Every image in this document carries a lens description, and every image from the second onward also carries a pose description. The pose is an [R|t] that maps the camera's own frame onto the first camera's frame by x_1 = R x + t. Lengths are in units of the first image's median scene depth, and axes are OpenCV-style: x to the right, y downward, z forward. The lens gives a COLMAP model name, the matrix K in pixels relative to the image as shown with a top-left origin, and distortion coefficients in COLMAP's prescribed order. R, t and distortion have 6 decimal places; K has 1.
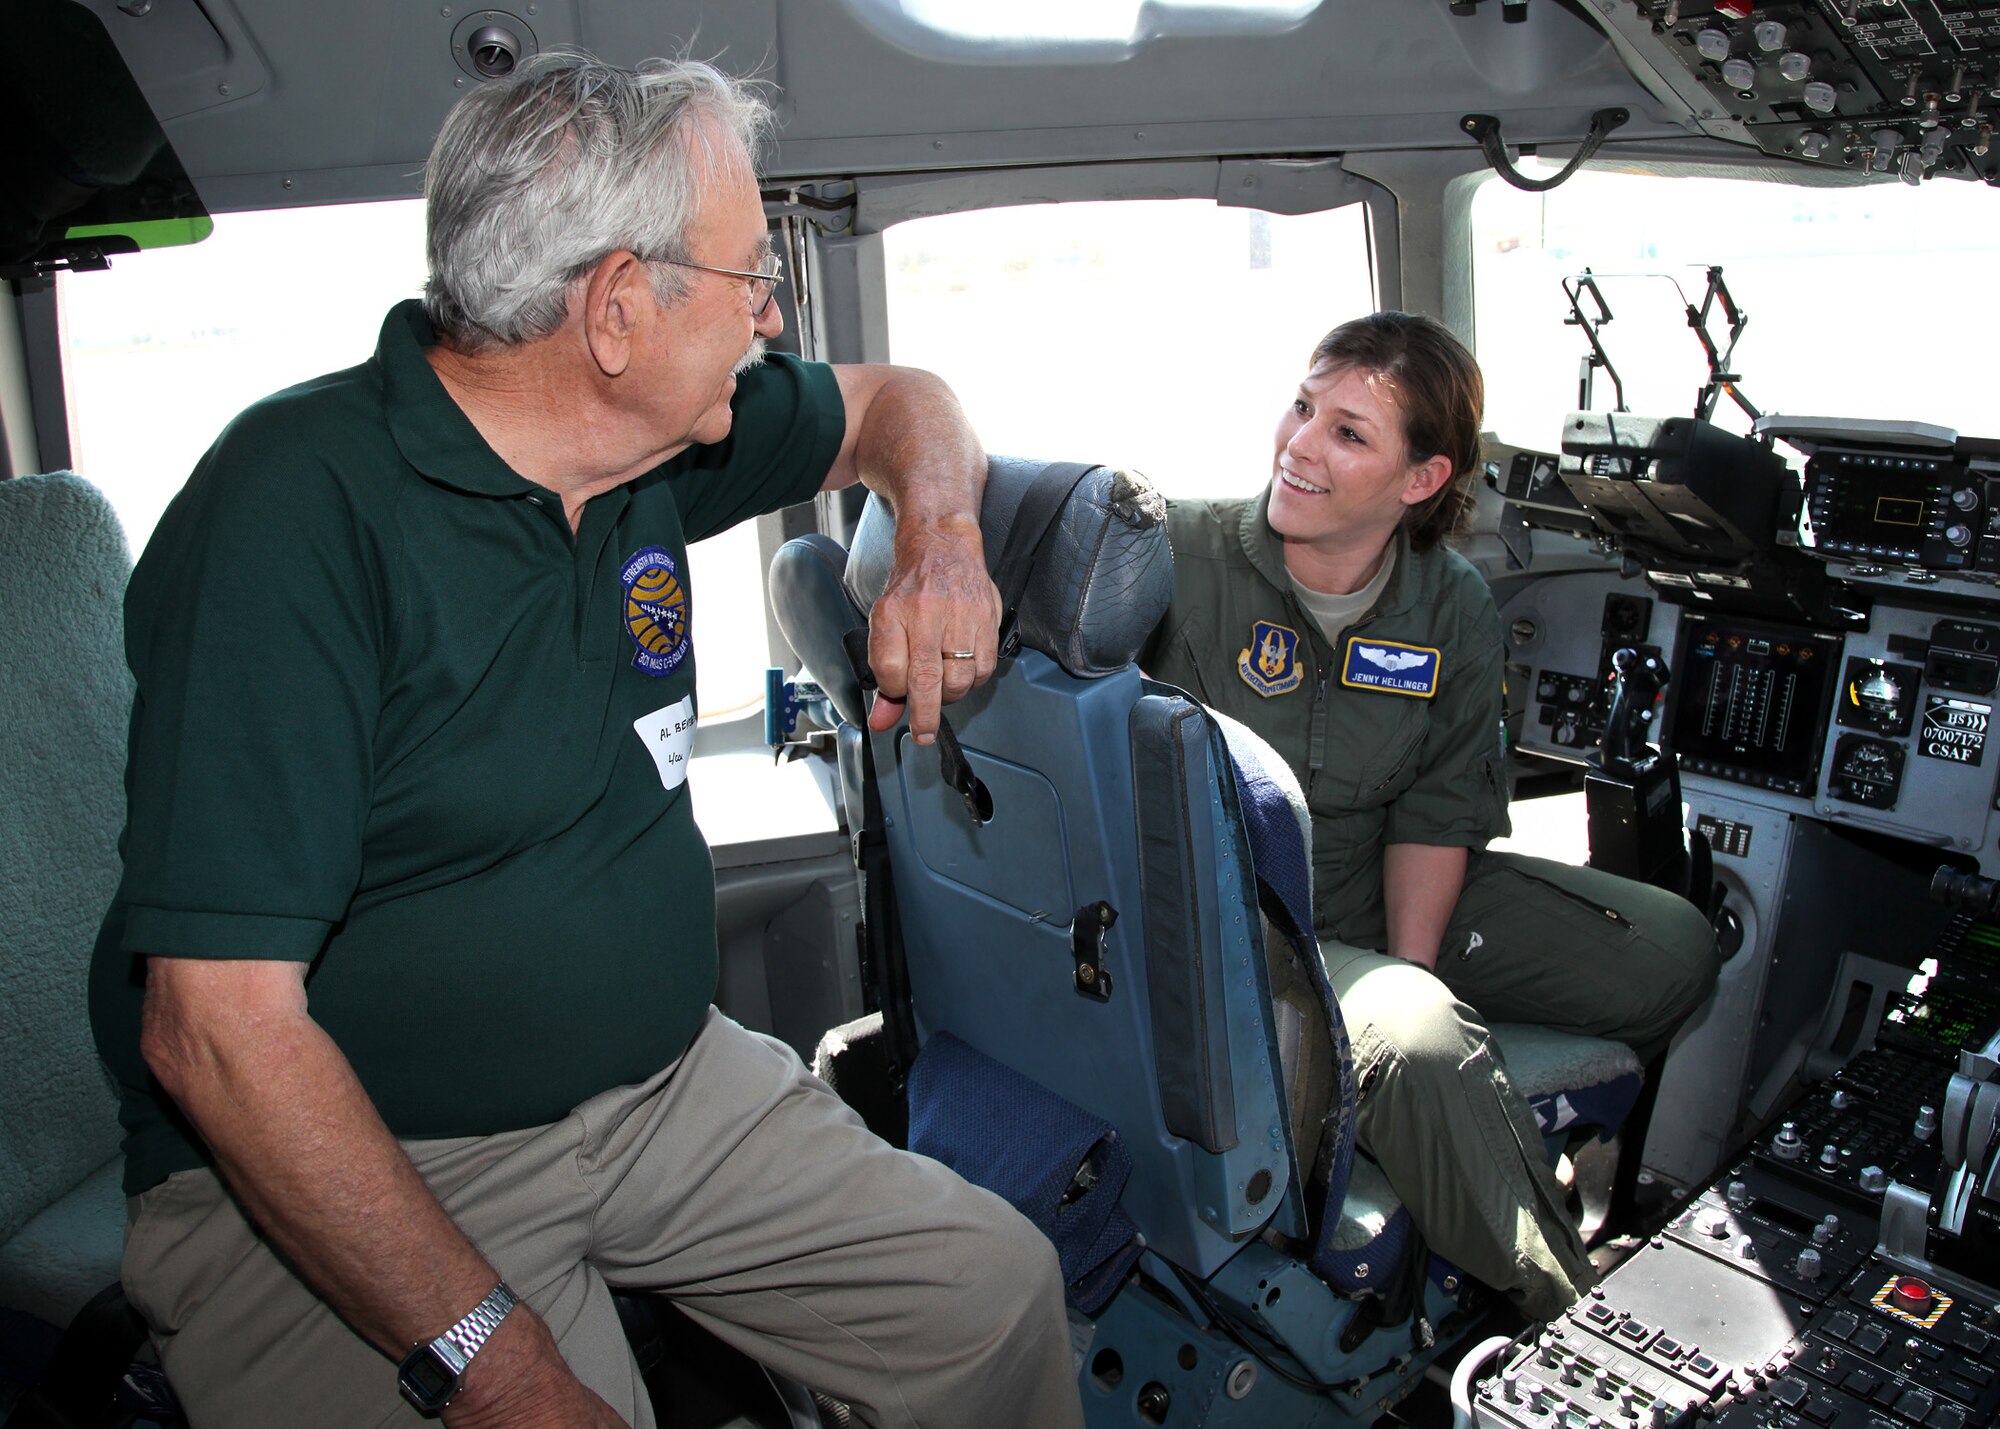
lens RADIAL K [[1605.5, 0, 1019.9], [0, 1605.5, 639.8], [0, 0, 1]] dist [-0.103358, 0.045670]
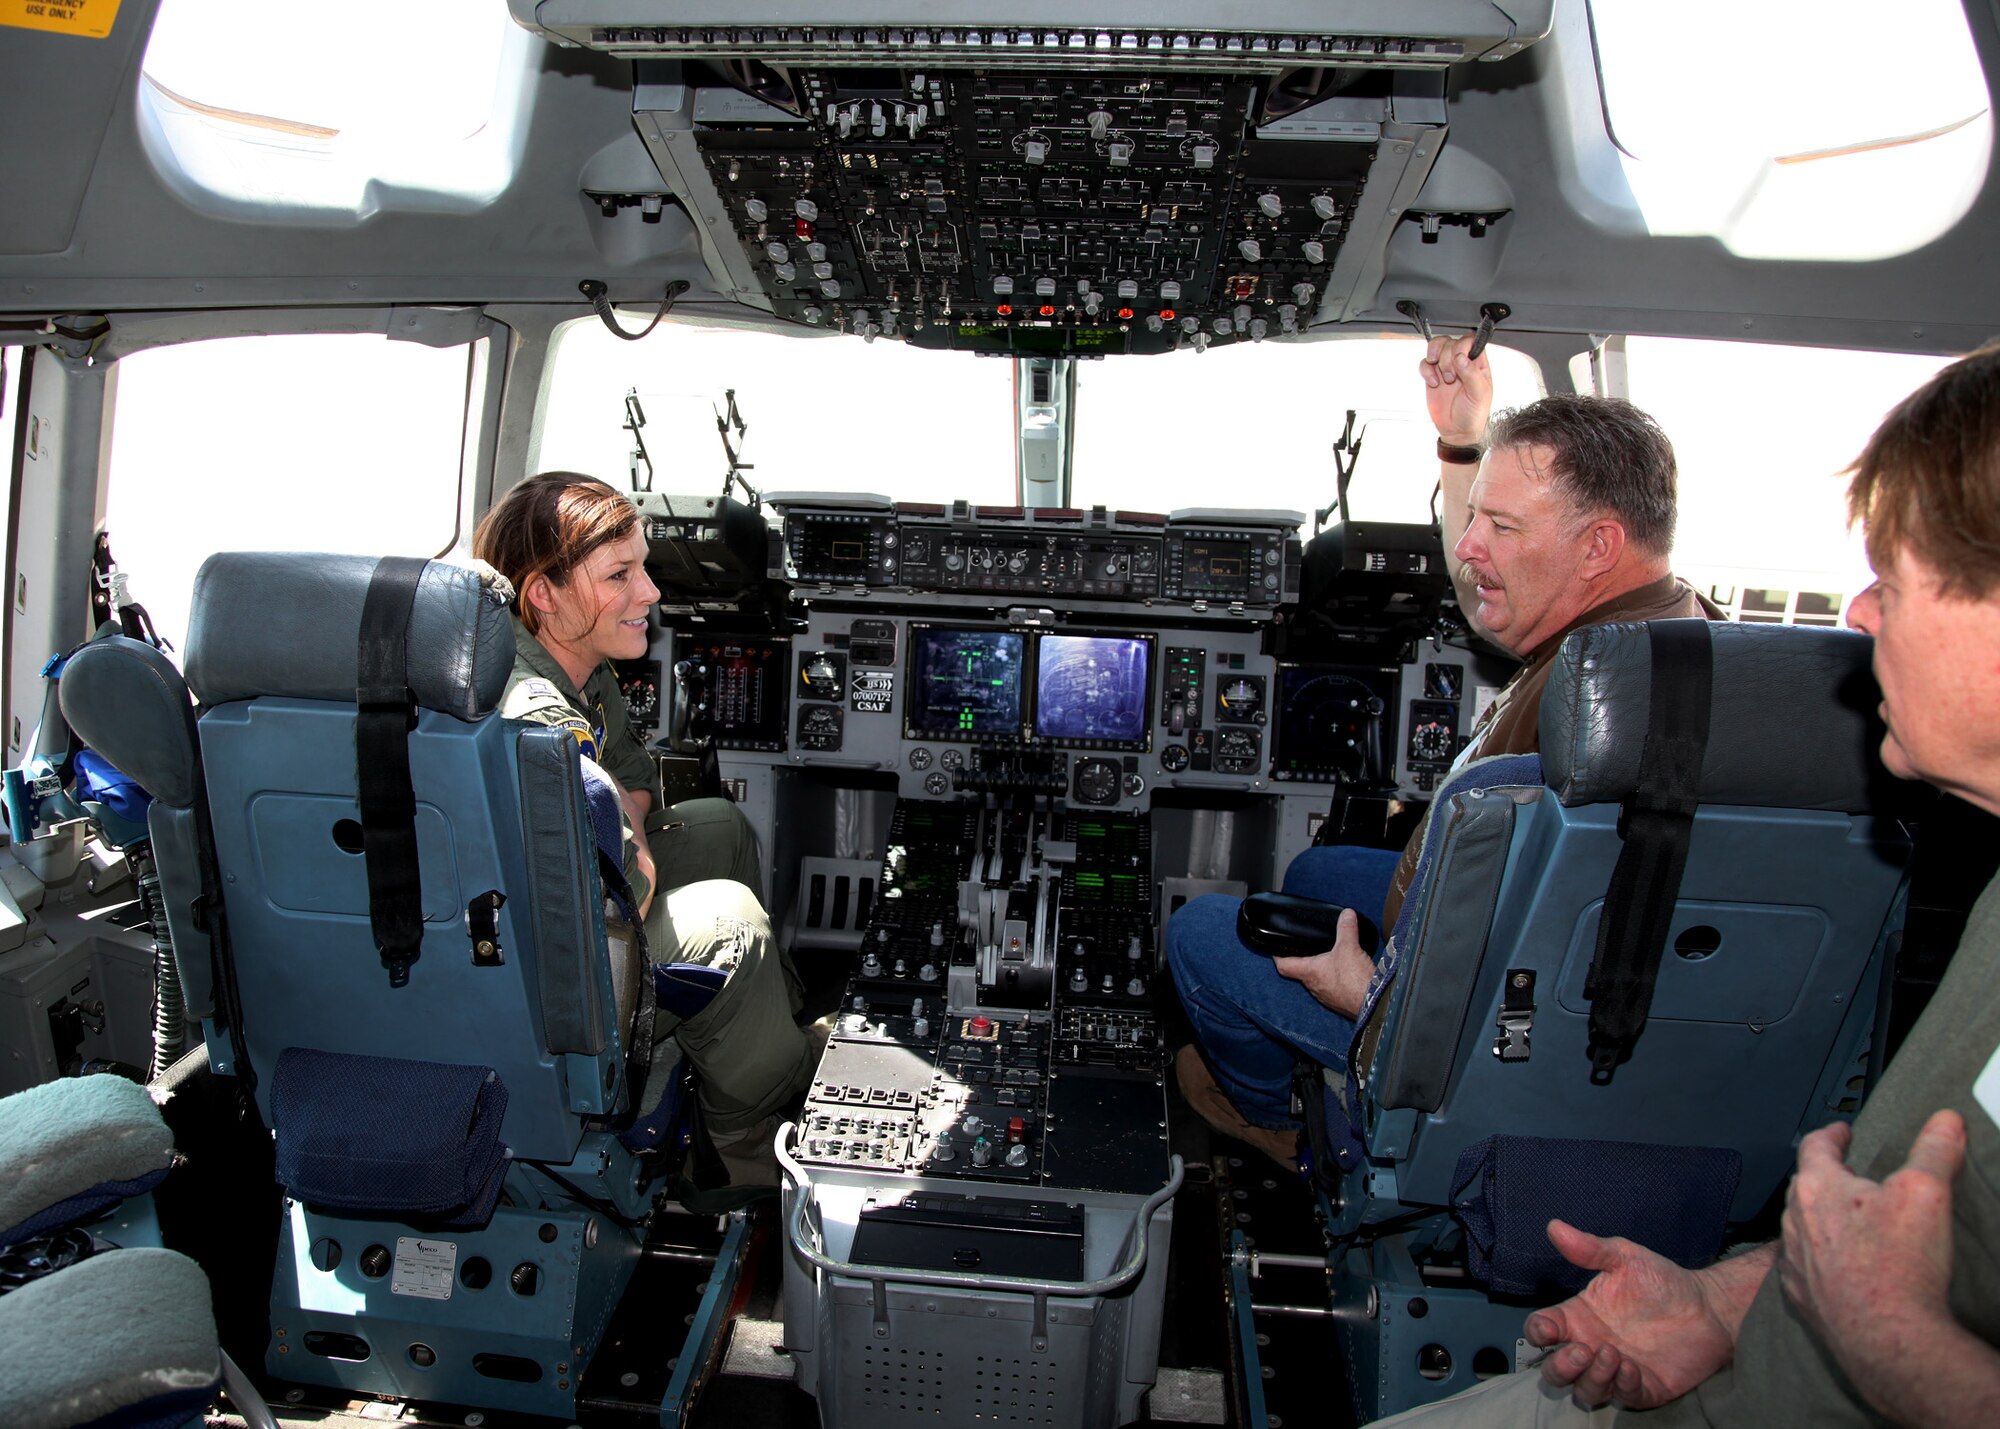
lens RADIAL K [[1383.6, 0, 999.5], [0, 1383.6, 688.2], [0, 0, 1]] dist [-0.107240, 0.058176]
pose [[0.719690, -0.121786, 0.683531, -0.270773], [0.109768, 0.992072, 0.061185, -0.016631], [-0.685564, 0.030995, 0.727352, -0.071786]]
